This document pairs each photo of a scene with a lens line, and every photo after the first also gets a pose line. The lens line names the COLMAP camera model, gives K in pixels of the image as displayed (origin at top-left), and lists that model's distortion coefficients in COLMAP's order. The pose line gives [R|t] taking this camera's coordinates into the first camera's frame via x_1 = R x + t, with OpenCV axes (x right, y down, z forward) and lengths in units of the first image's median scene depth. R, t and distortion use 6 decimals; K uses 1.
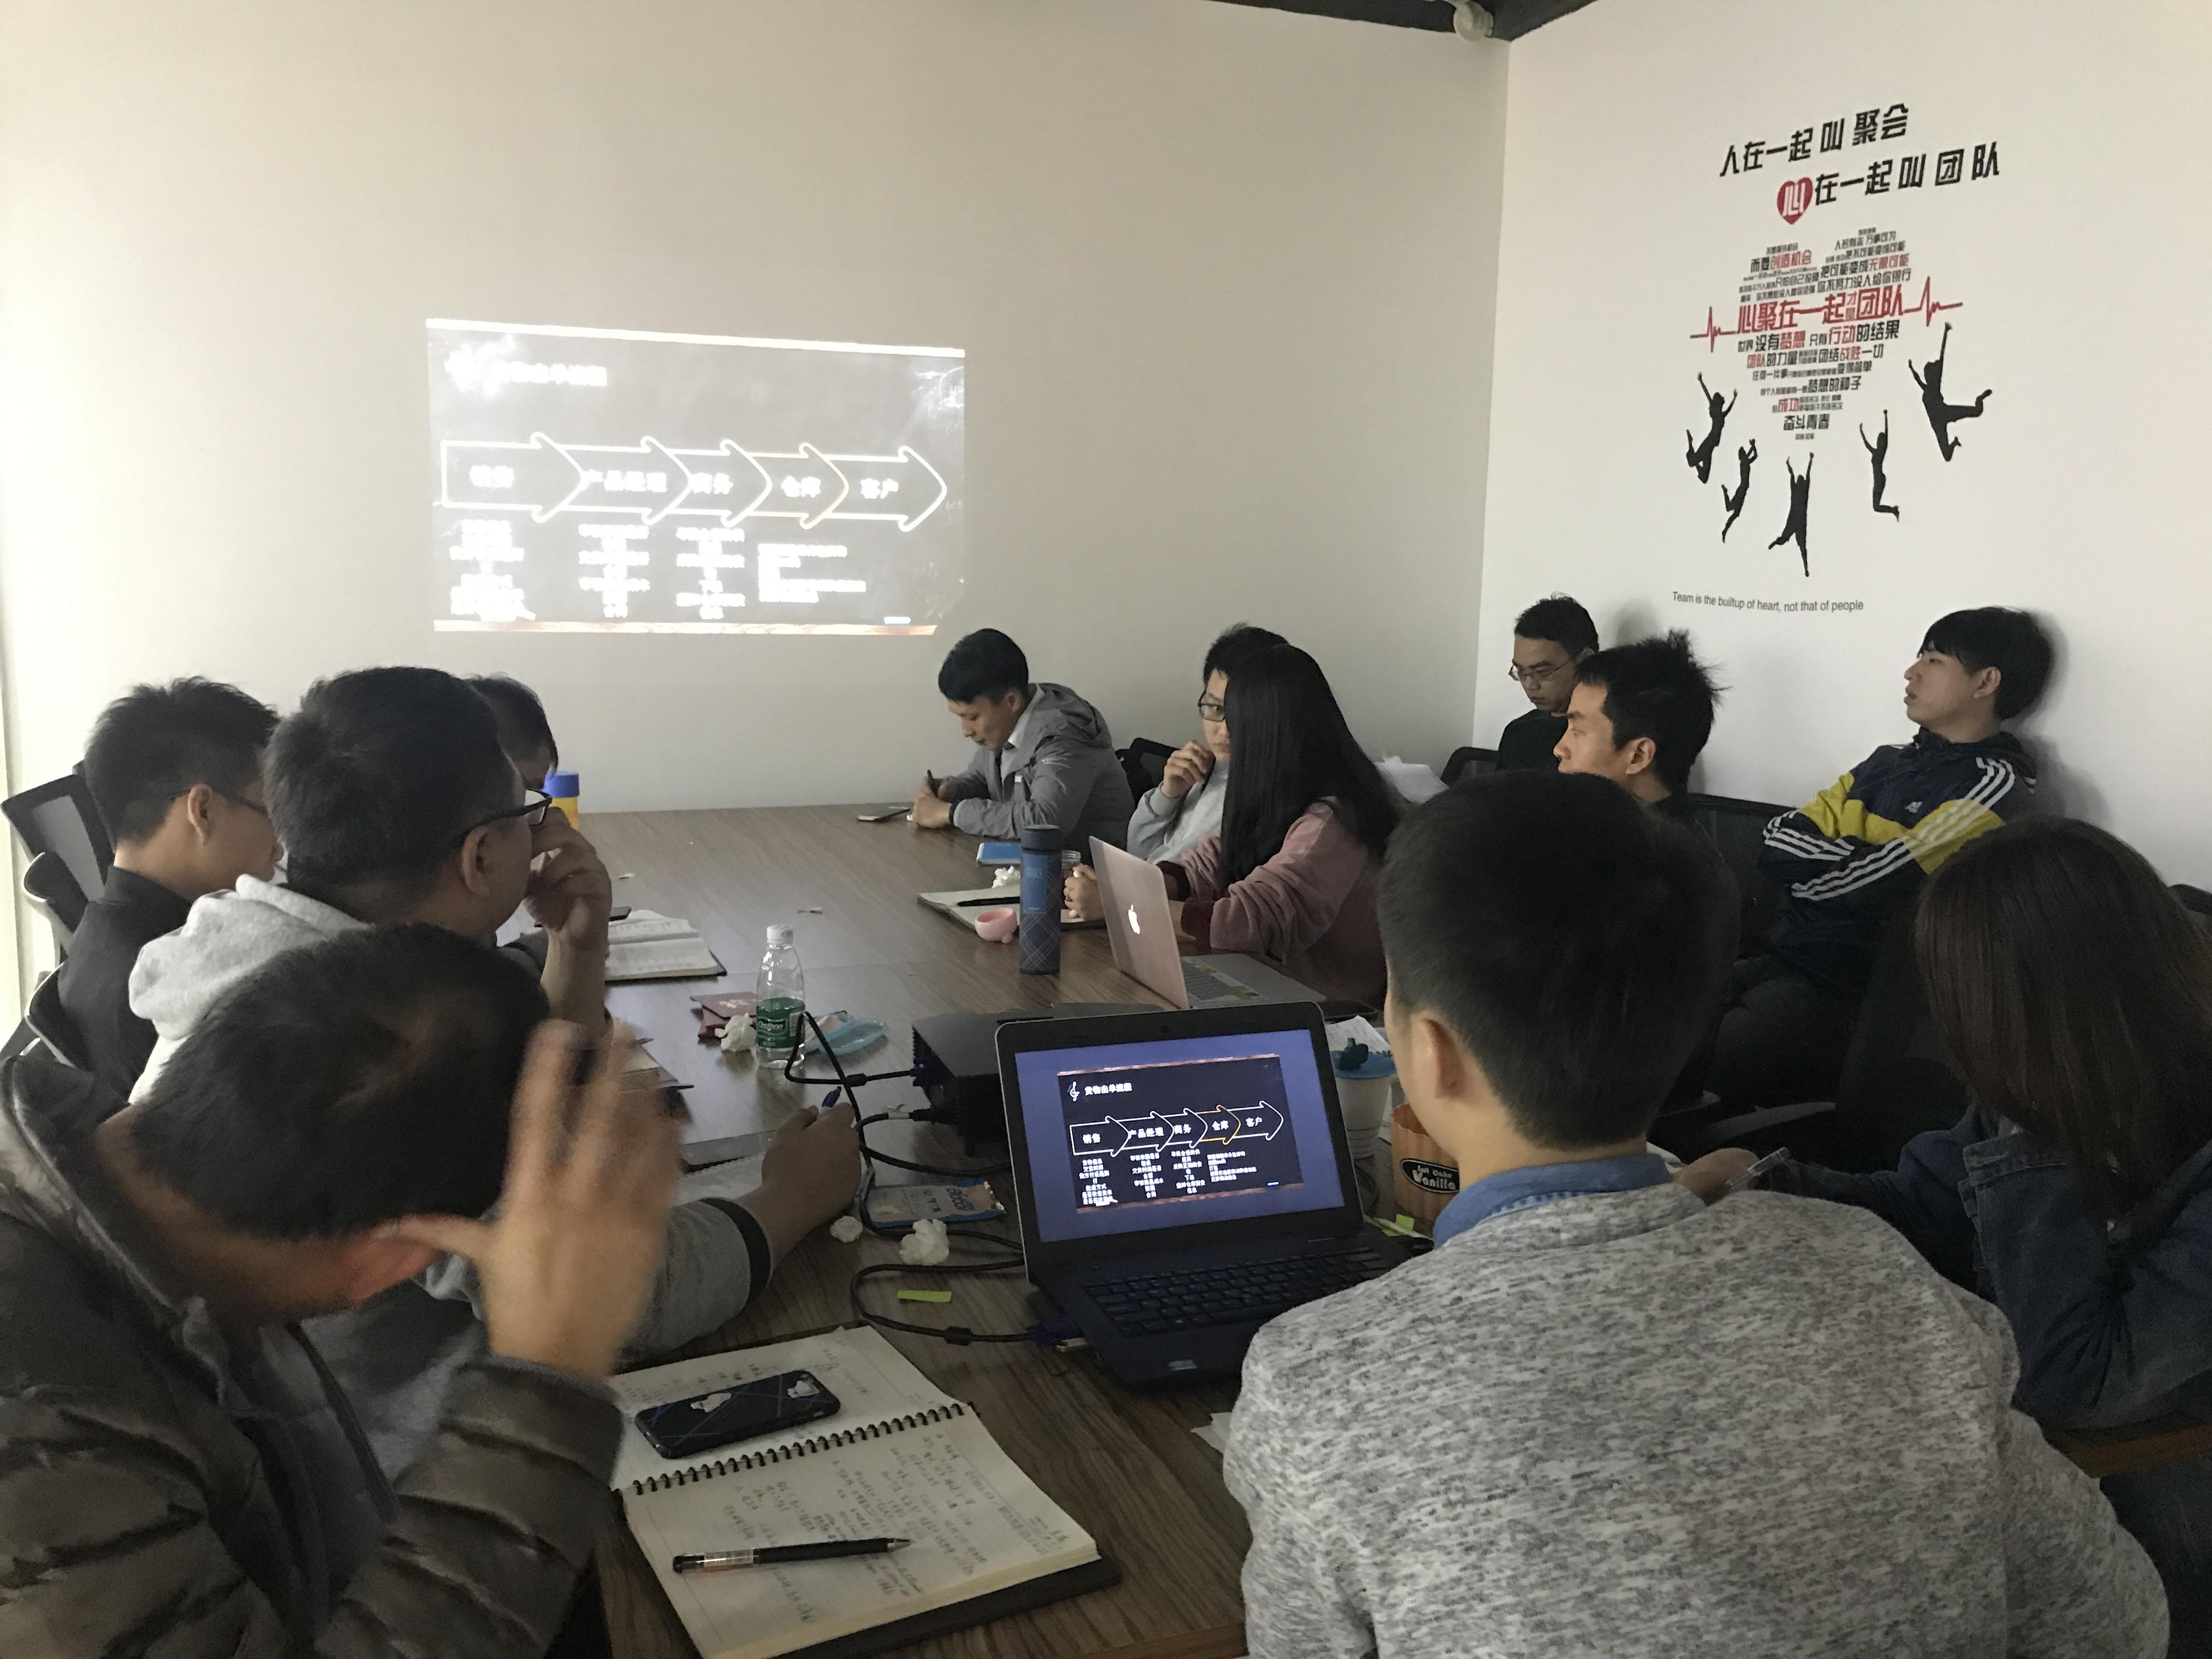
lens RADIAL K [[1836.9, 0, 1115.9], [0, 1836.9, 813.4], [0, 0, 1]] dist [-0.009065, 0.087246]
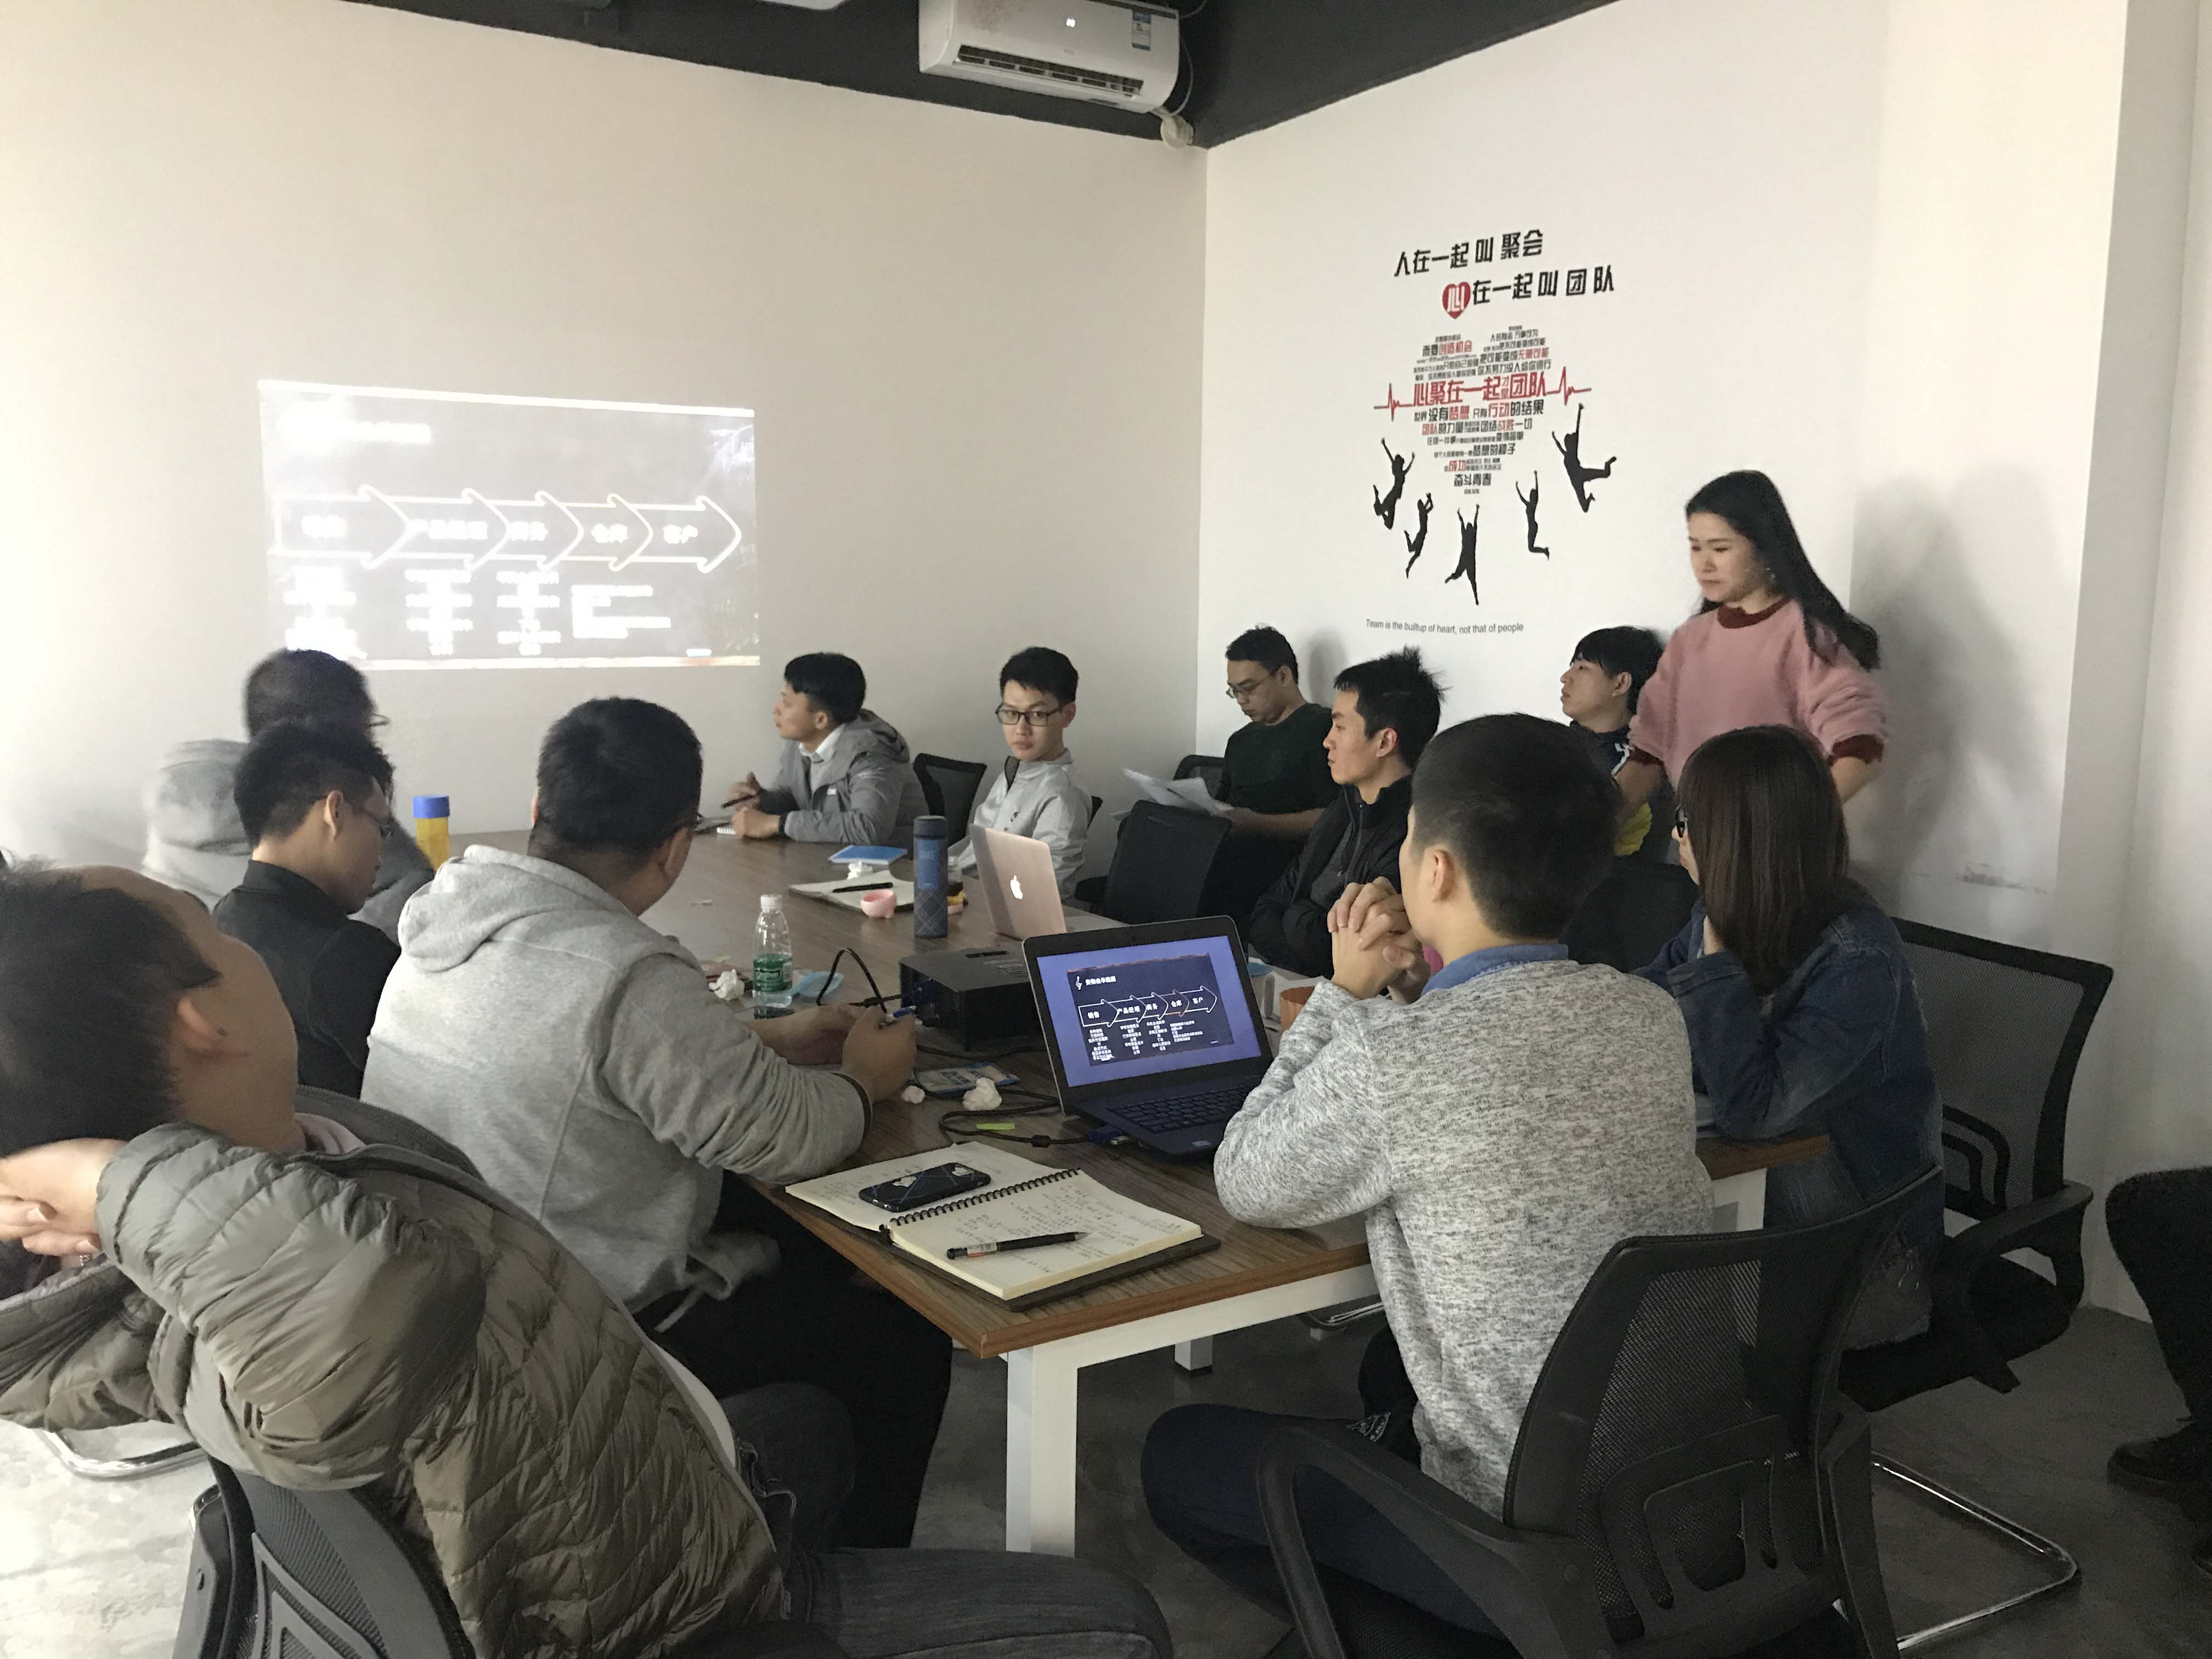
lens RADIAL K [[1813.2, 0, 1106.0], [0, 1813.2, 829.5], [0, 0, 1]] dist [0.071074, -0.157582]
pose [[0.980670, -0.036089, 0.192312, -0.109757], [0.037515, 0.999289, -0.003777, 0.017169], [-0.192038, 0.010918, 0.981327, -0.149703]]
